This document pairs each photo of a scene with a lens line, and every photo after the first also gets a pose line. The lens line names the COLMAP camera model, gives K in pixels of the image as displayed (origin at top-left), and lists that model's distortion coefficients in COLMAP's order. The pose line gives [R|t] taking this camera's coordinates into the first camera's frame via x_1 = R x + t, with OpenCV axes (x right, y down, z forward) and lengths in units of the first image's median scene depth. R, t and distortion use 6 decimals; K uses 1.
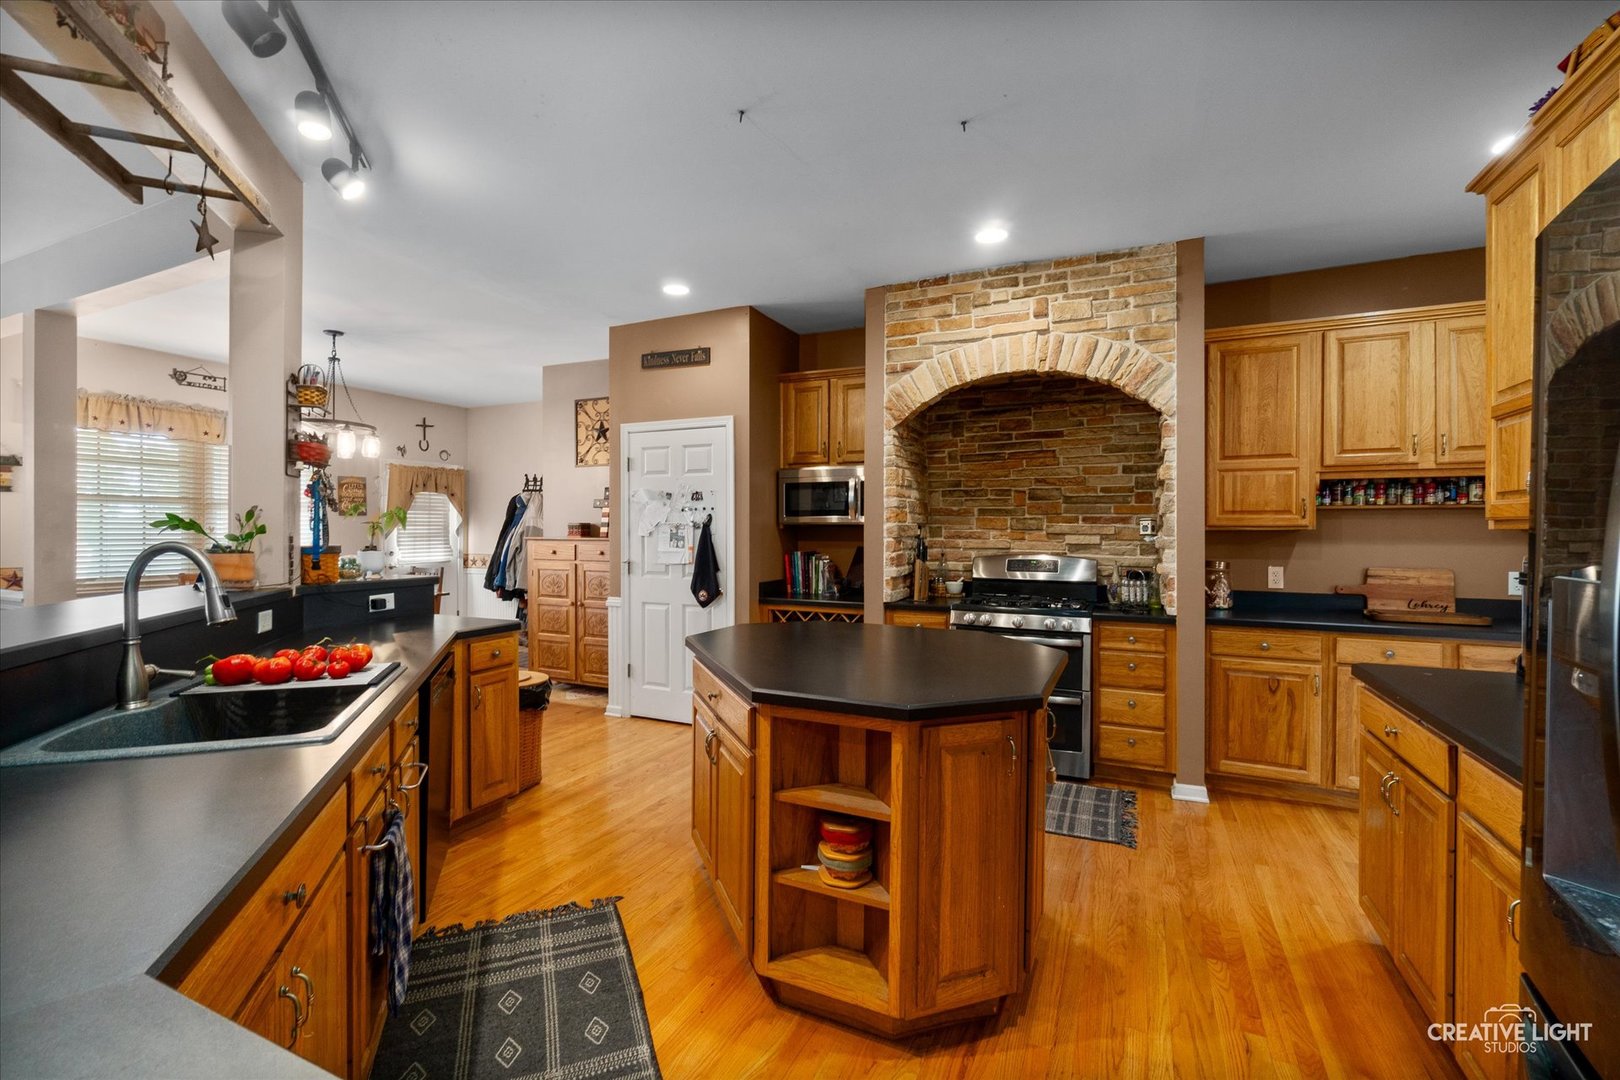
lens RADIAL K [[710.6, 0, 810.0], [0, 710.6, 540.0], [0, 0, 1]] dist [0.001183, -0.000008]
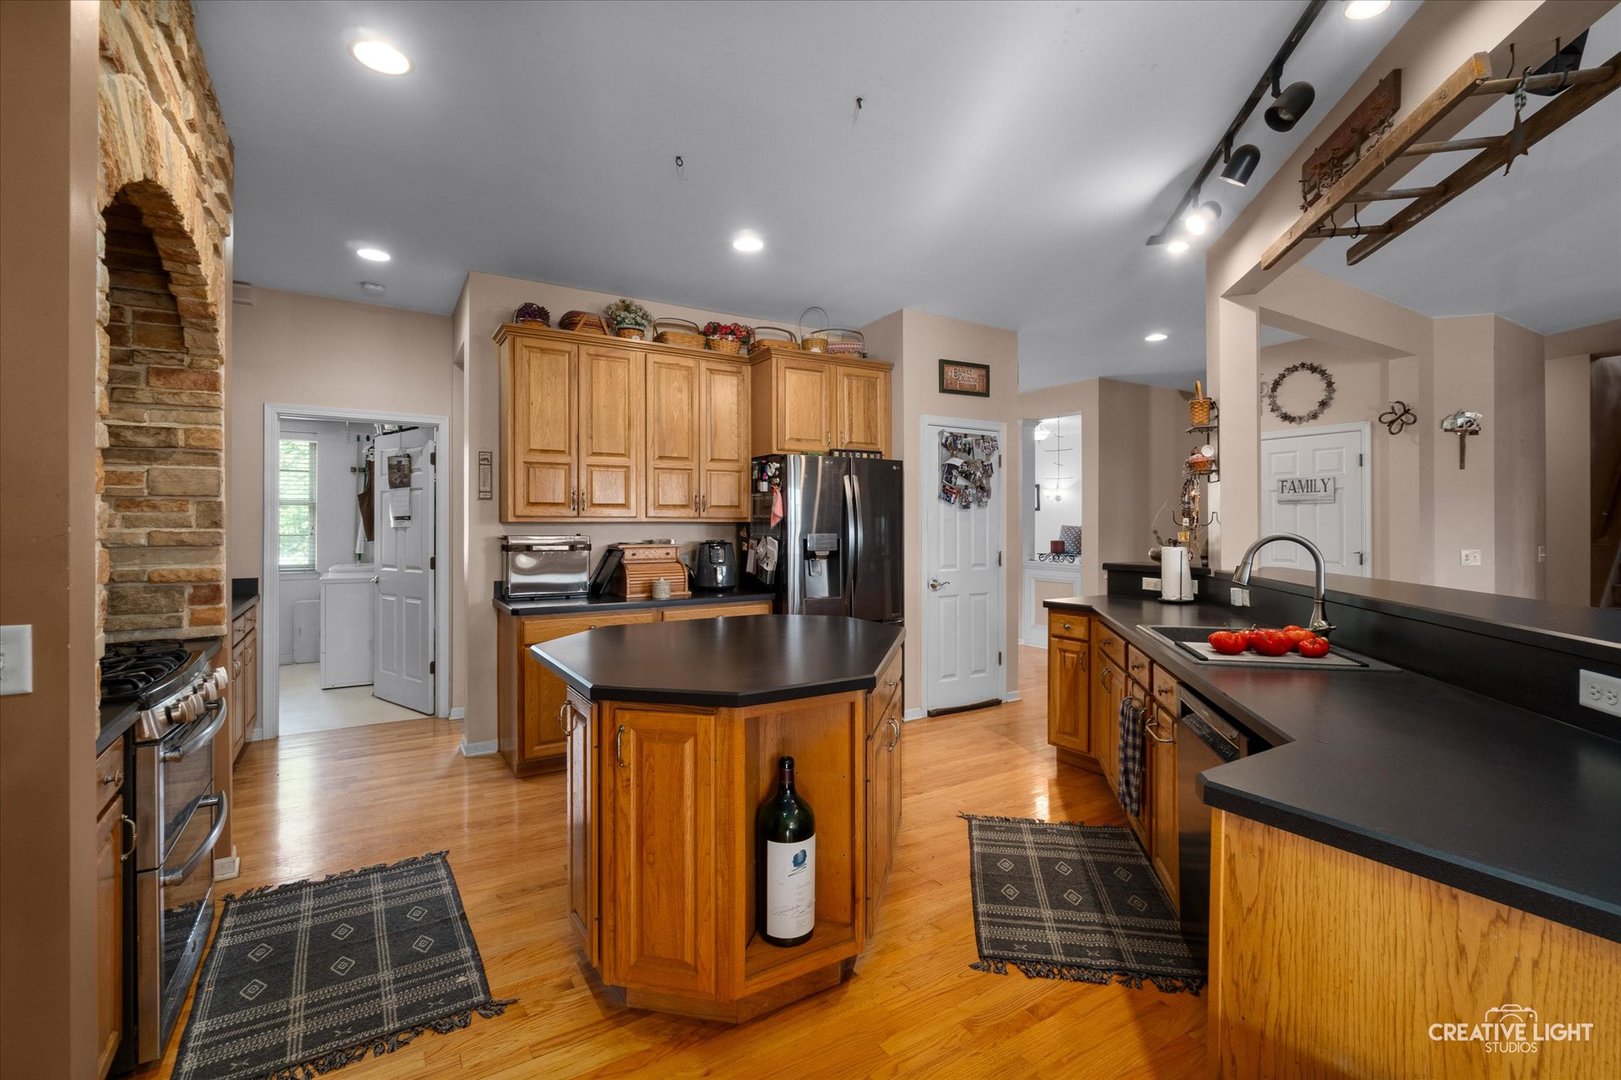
lens RADIAL K [[727.1, 0, 789.3], [0, 727.1, 522.8], [0, 0, 1]] dist [0.013303, 0.000158]
pose [[-0.825677, -0.004258, 0.564127, -0.639170], [-0.001954, 0.999987, 0.004688, -0.023888], [-0.564139, 0.002768, -0.825675, 2.047857]]
